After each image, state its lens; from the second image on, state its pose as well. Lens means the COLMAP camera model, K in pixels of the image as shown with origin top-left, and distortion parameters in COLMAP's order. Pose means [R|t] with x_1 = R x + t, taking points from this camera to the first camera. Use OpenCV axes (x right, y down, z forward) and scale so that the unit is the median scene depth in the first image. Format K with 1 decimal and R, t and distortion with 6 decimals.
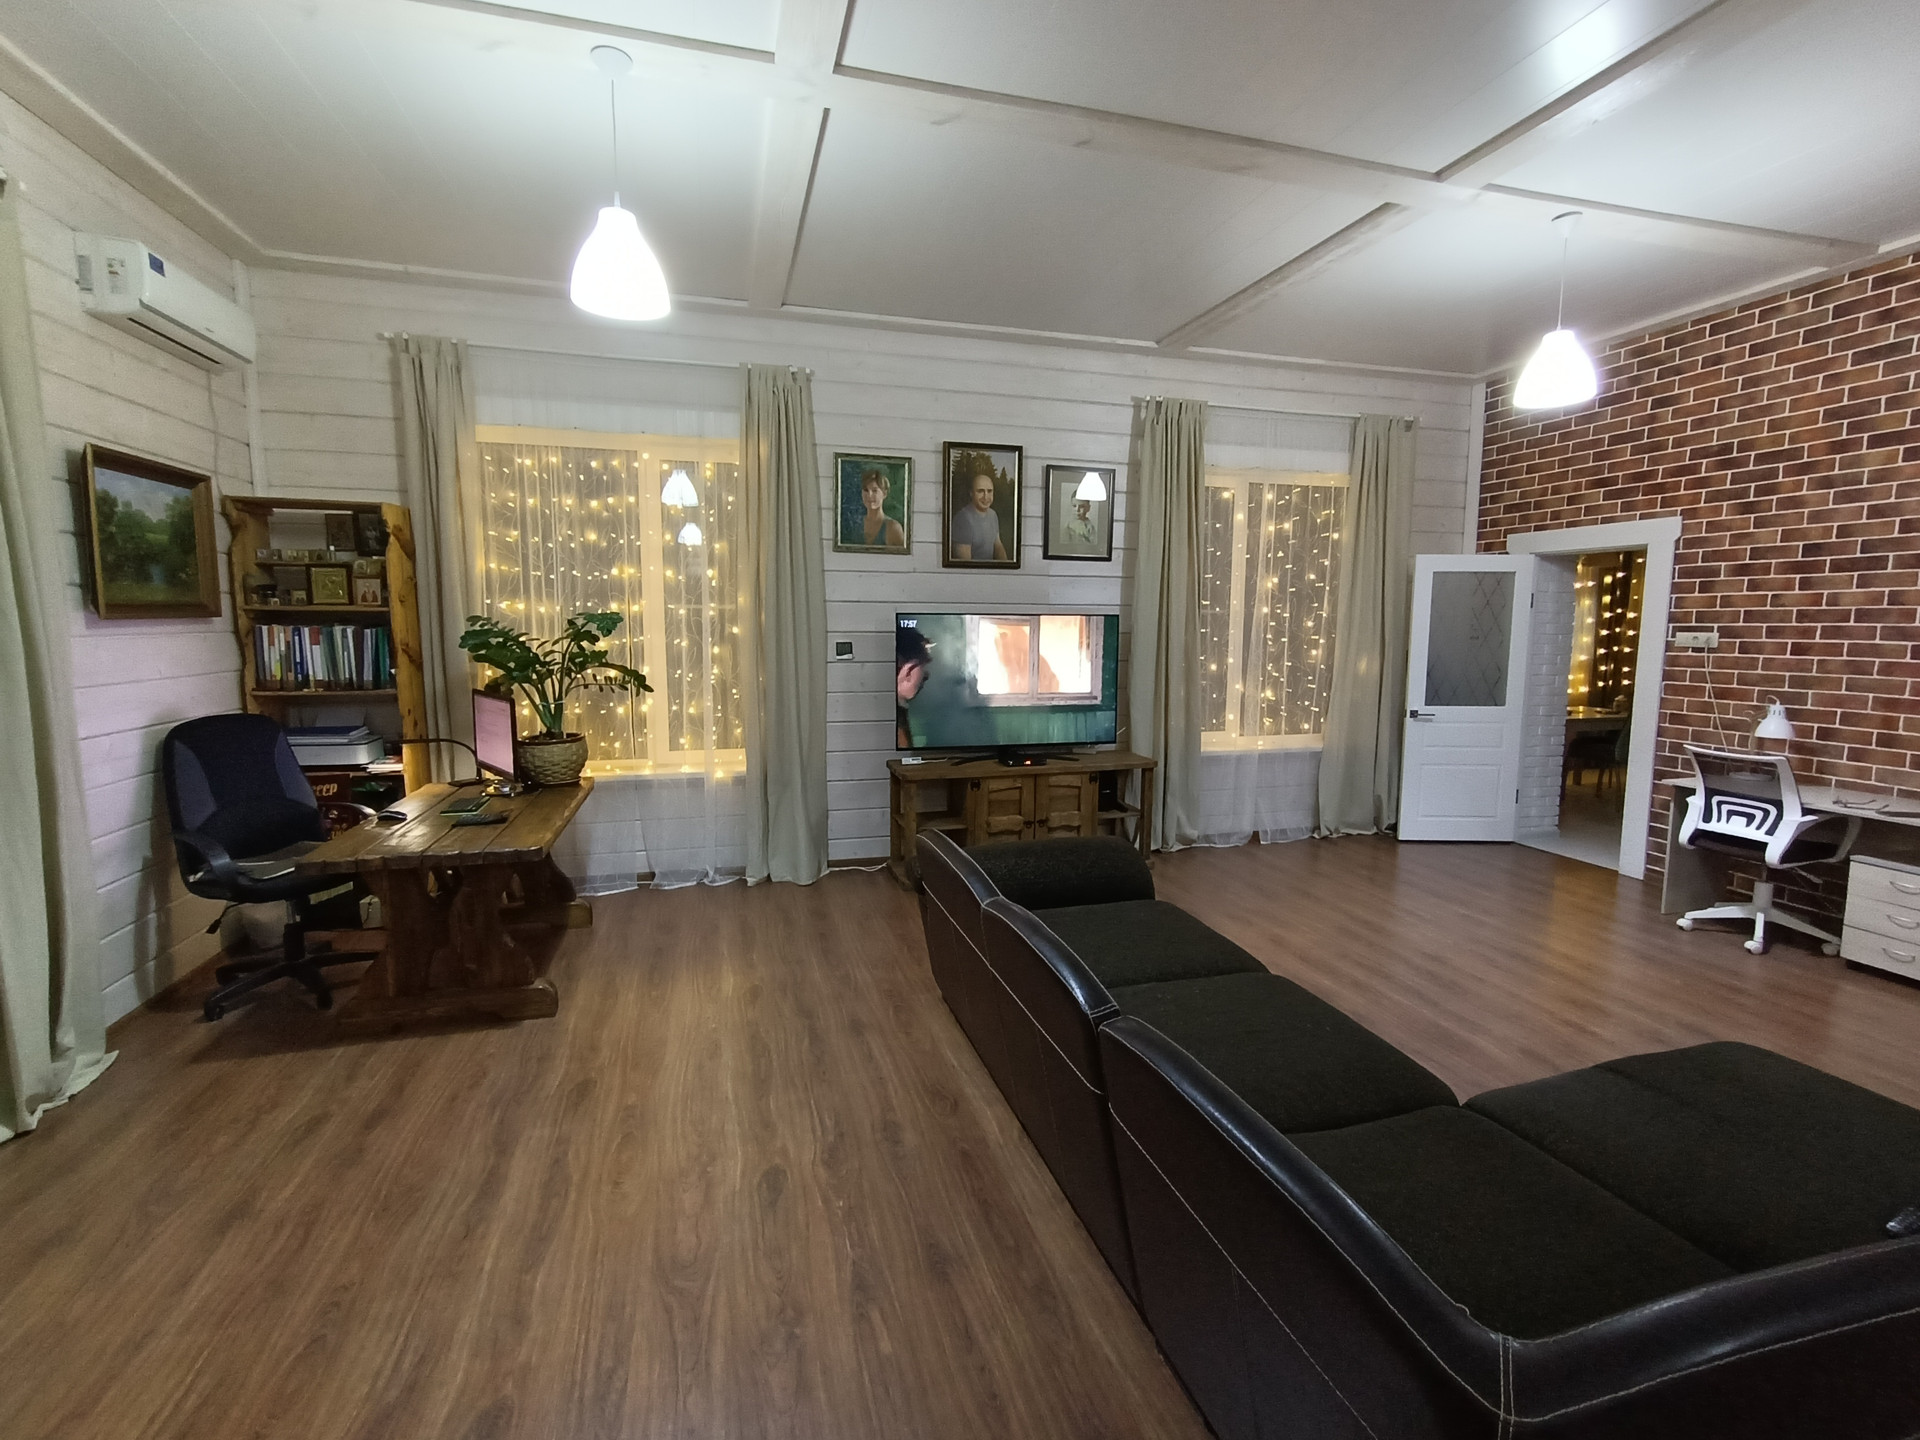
lens RADIAL K [[875.1, 0, 958.5], [0, 875.1, 721.2], [0, 0, 1]] dist [0.003082, 0.001147]
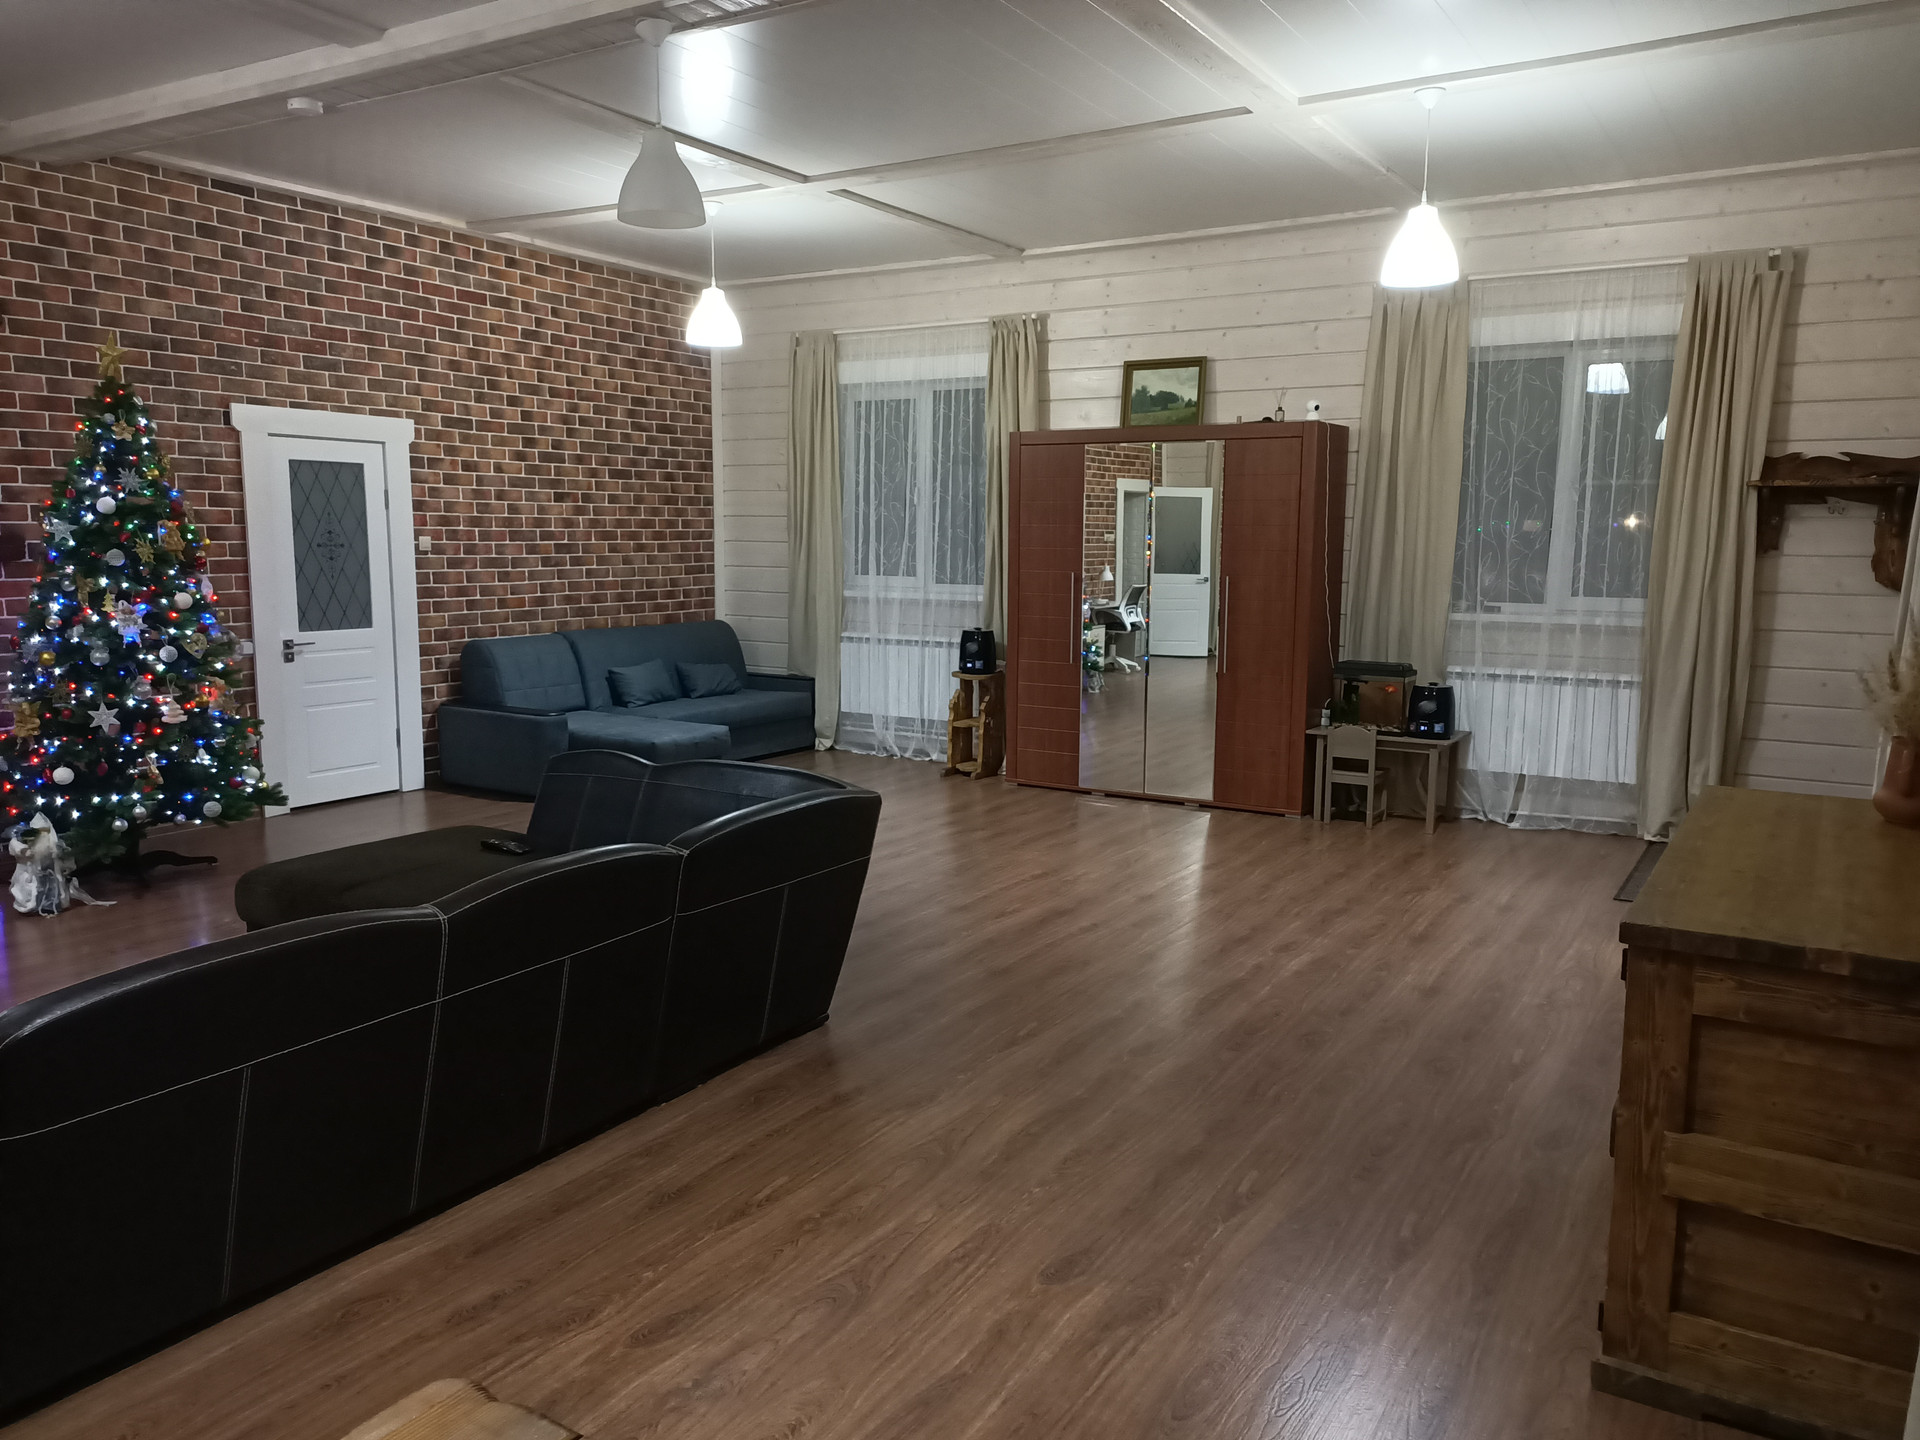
lens RADIAL K [[1417.9, 0, 964.6], [0, 1417.9, 743.2], [0, 0, 1]] dist [0.057353, -0.043984]
pose [[-0.685264, -0.117552, 0.718746, -0.583983], [0.073639, 0.970647, 0.228959, -0.092048], [-0.724563, 0.209825, -0.656493, 0.747220]]
